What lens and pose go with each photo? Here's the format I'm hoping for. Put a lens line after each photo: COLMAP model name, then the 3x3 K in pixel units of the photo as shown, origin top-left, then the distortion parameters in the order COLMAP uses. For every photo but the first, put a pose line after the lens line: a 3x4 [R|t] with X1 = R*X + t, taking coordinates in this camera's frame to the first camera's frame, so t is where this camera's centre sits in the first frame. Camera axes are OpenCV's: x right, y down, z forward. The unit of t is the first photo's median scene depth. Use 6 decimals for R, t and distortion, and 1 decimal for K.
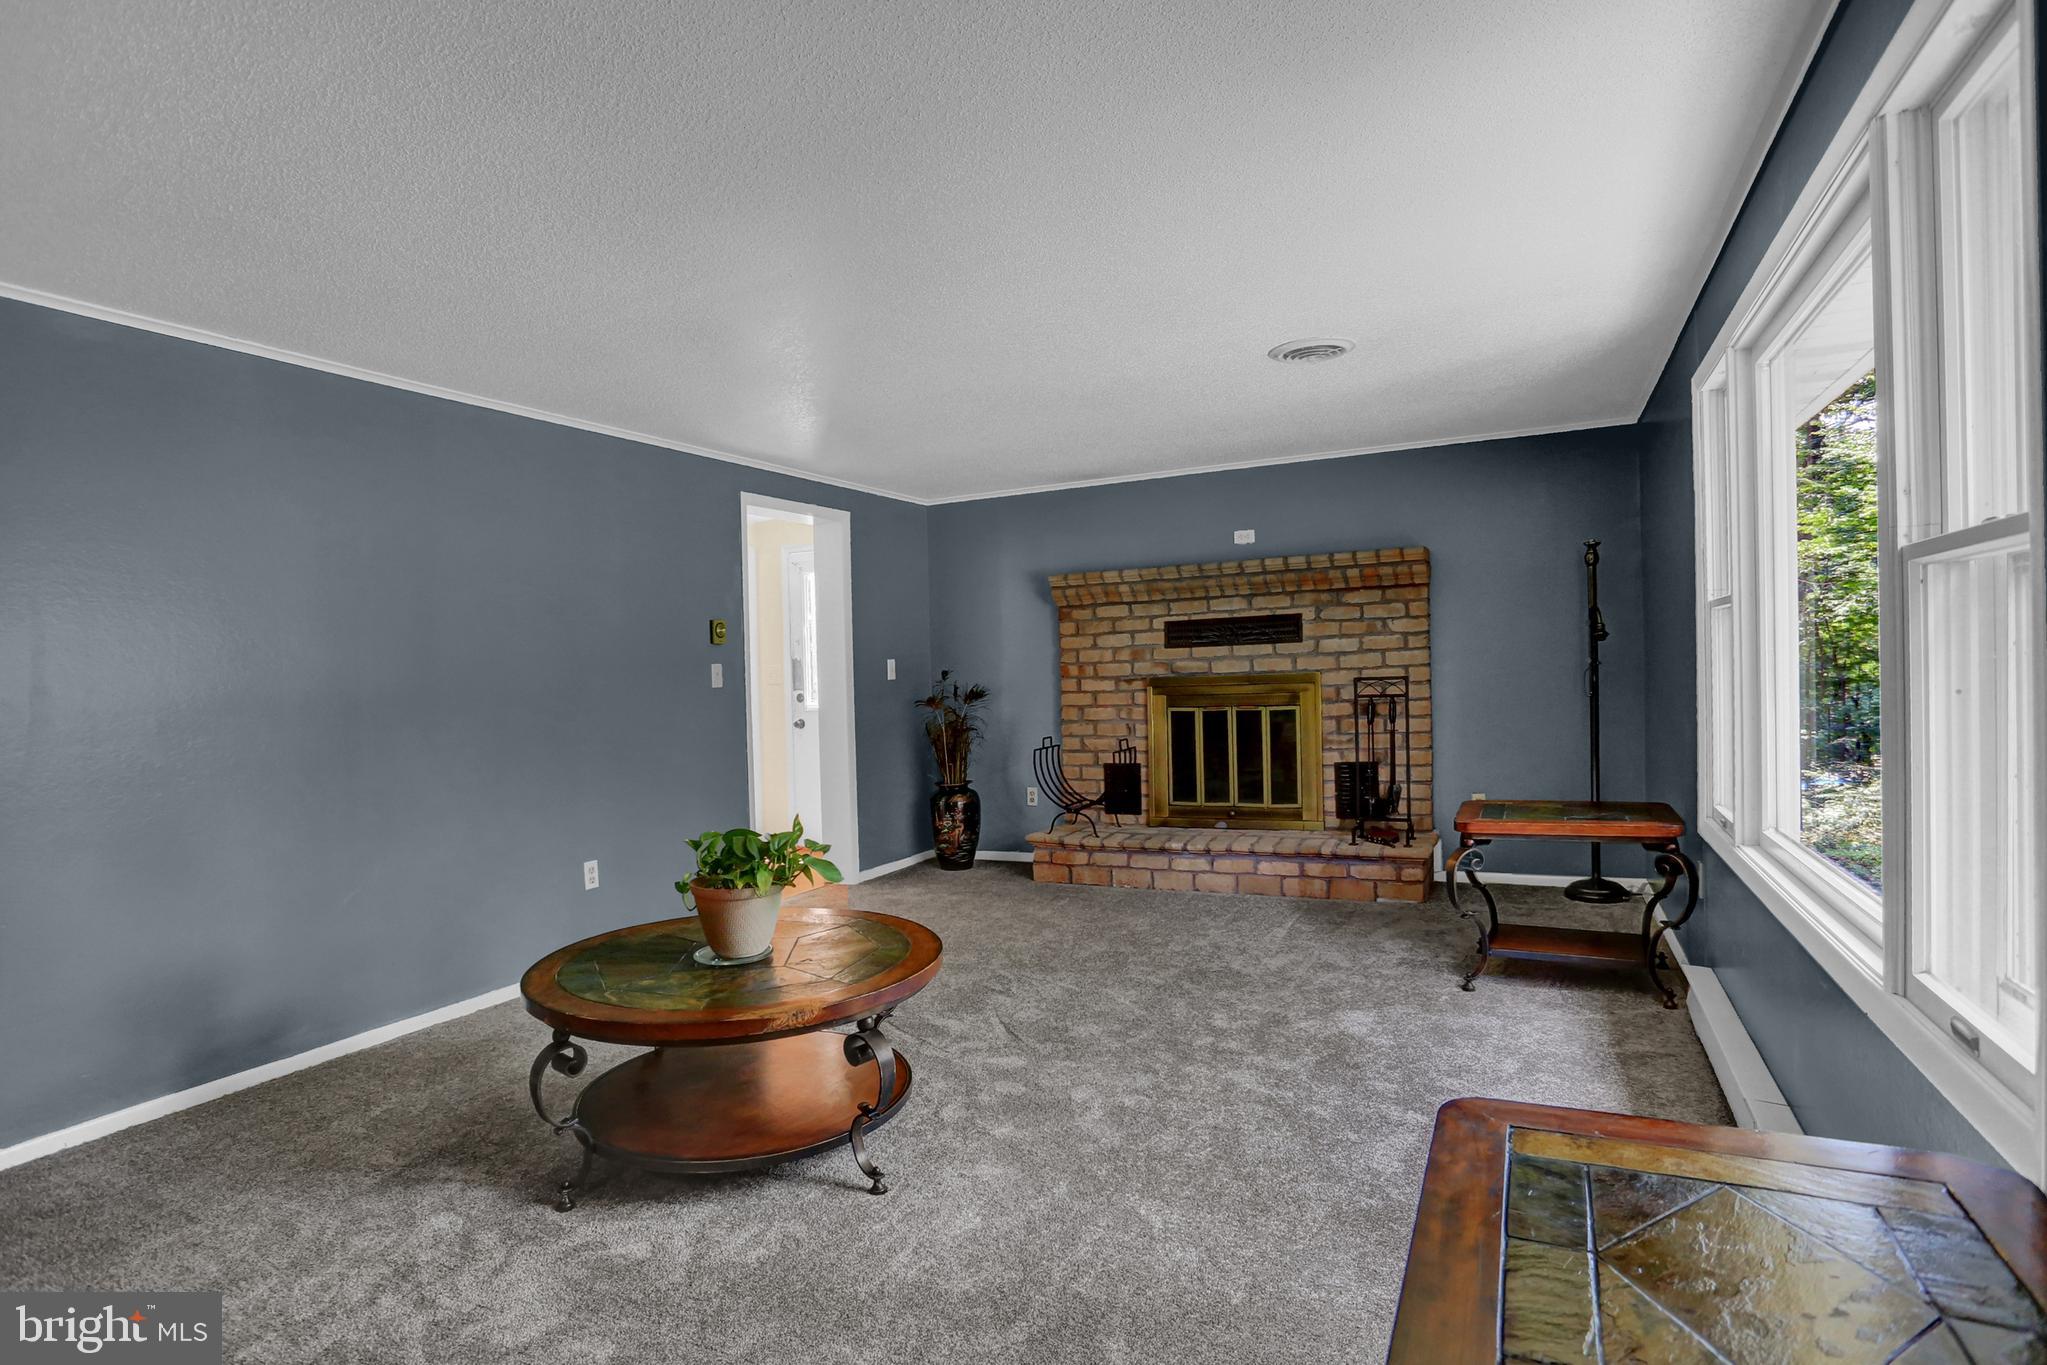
lens RADIAL K [[1067.8, 0, 1023.5], [0, 1067.8, 682.5], [0, 0, 1]] dist [-0.042760, 0.000962]
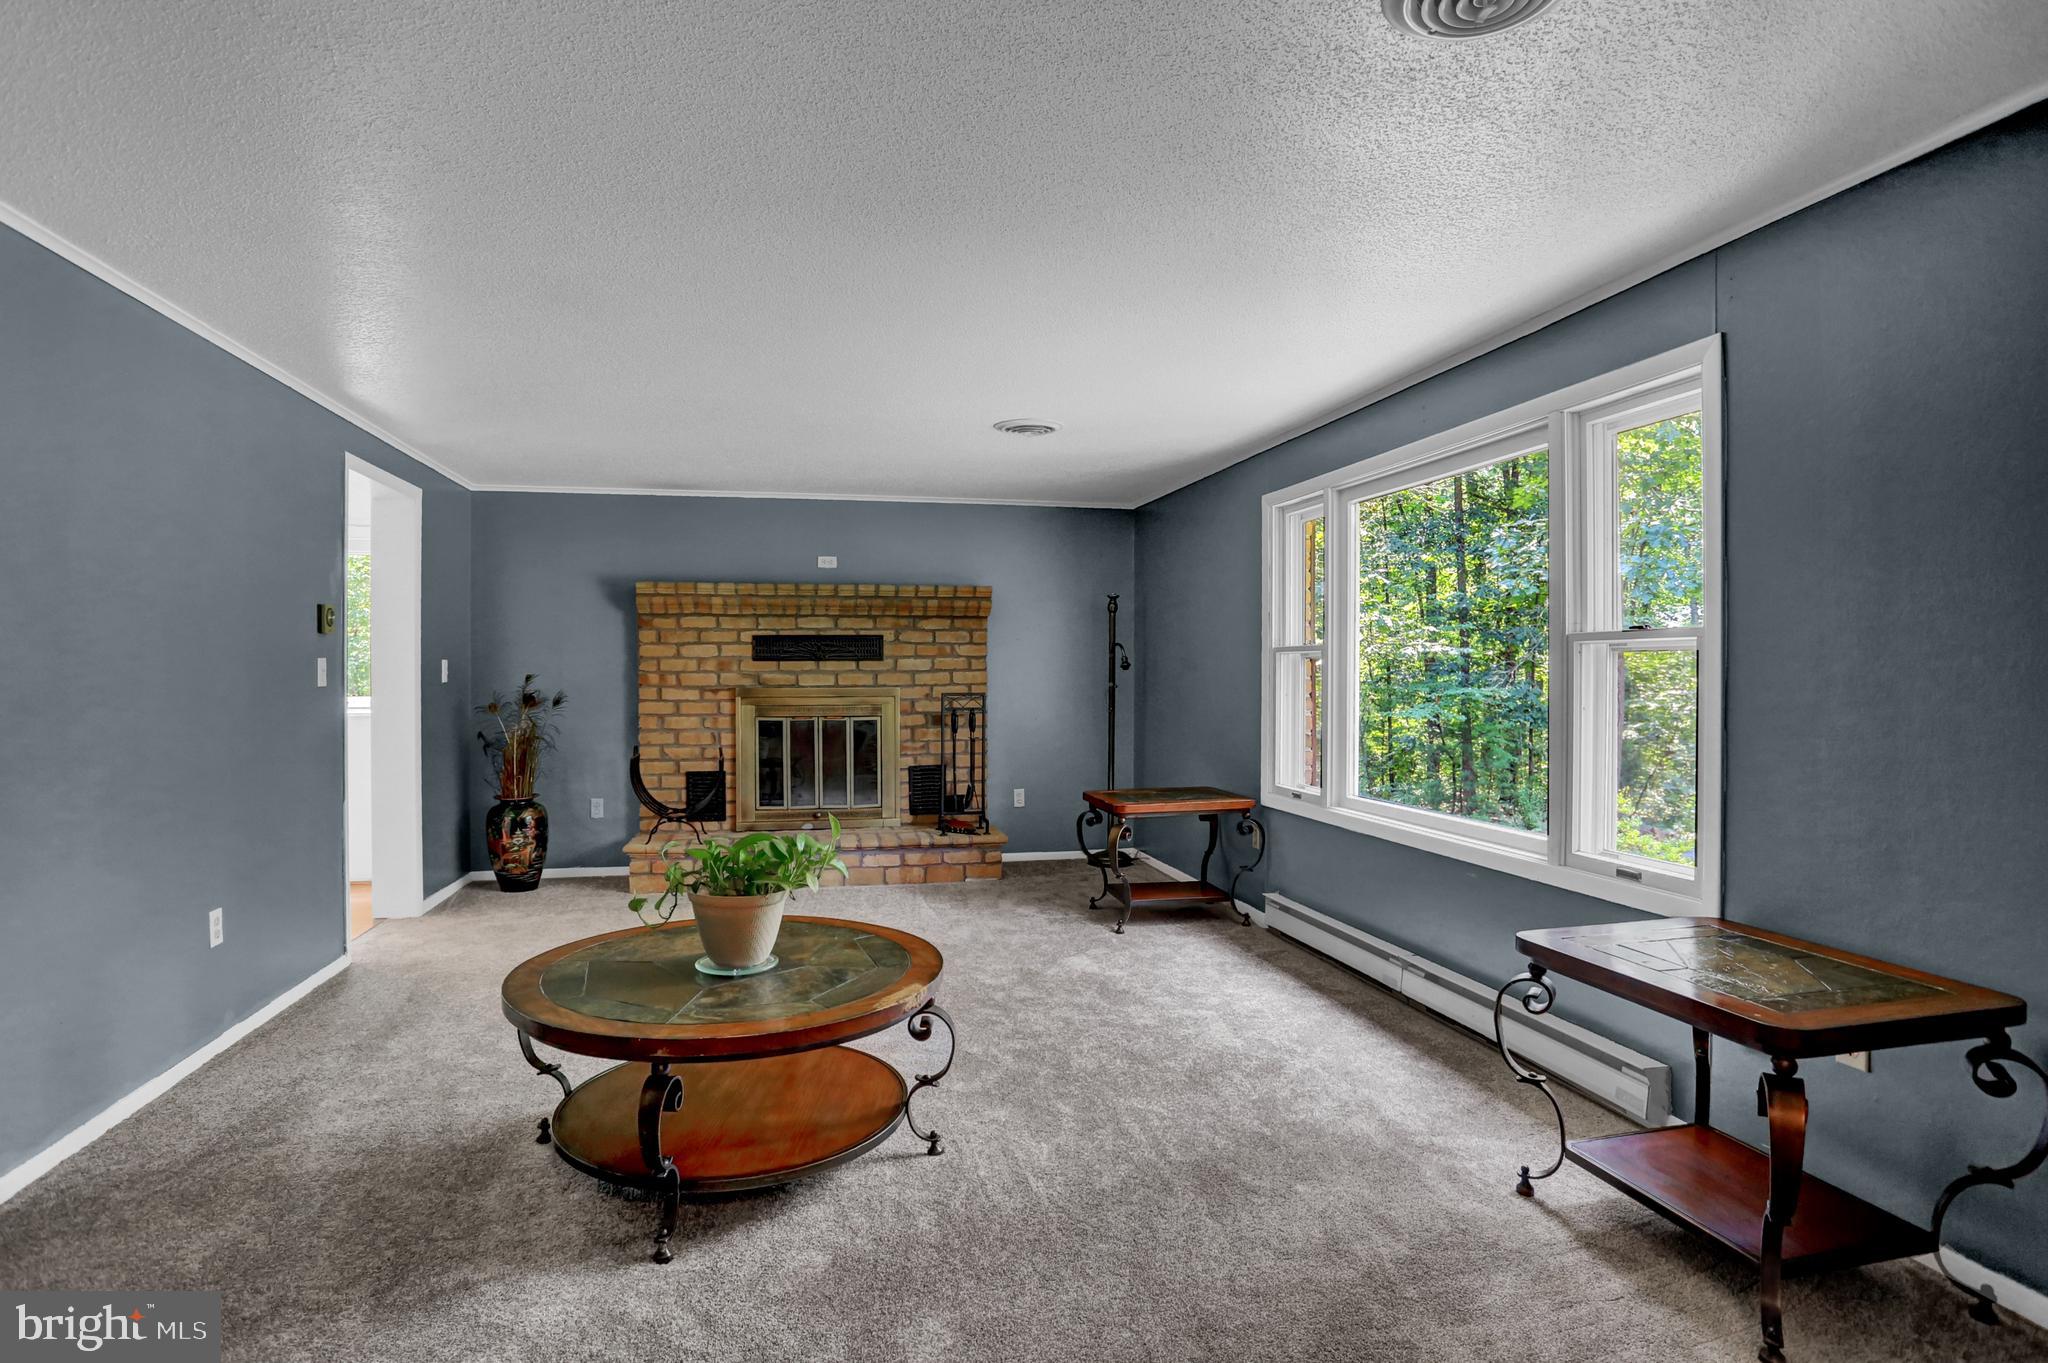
lens RADIAL K [[1037.4, 0, 1024.0], [0, 1037.4, 681.5], [0, 0, 1]] dist [-0.066327, 0.000444]
pose [[0.779445, 0.031075, 0.625700, -0.302622], [-0.020326, 0.999498, -0.024320, 0.007909], [-0.626141, 0.006238, 0.779685, 0.045076]]
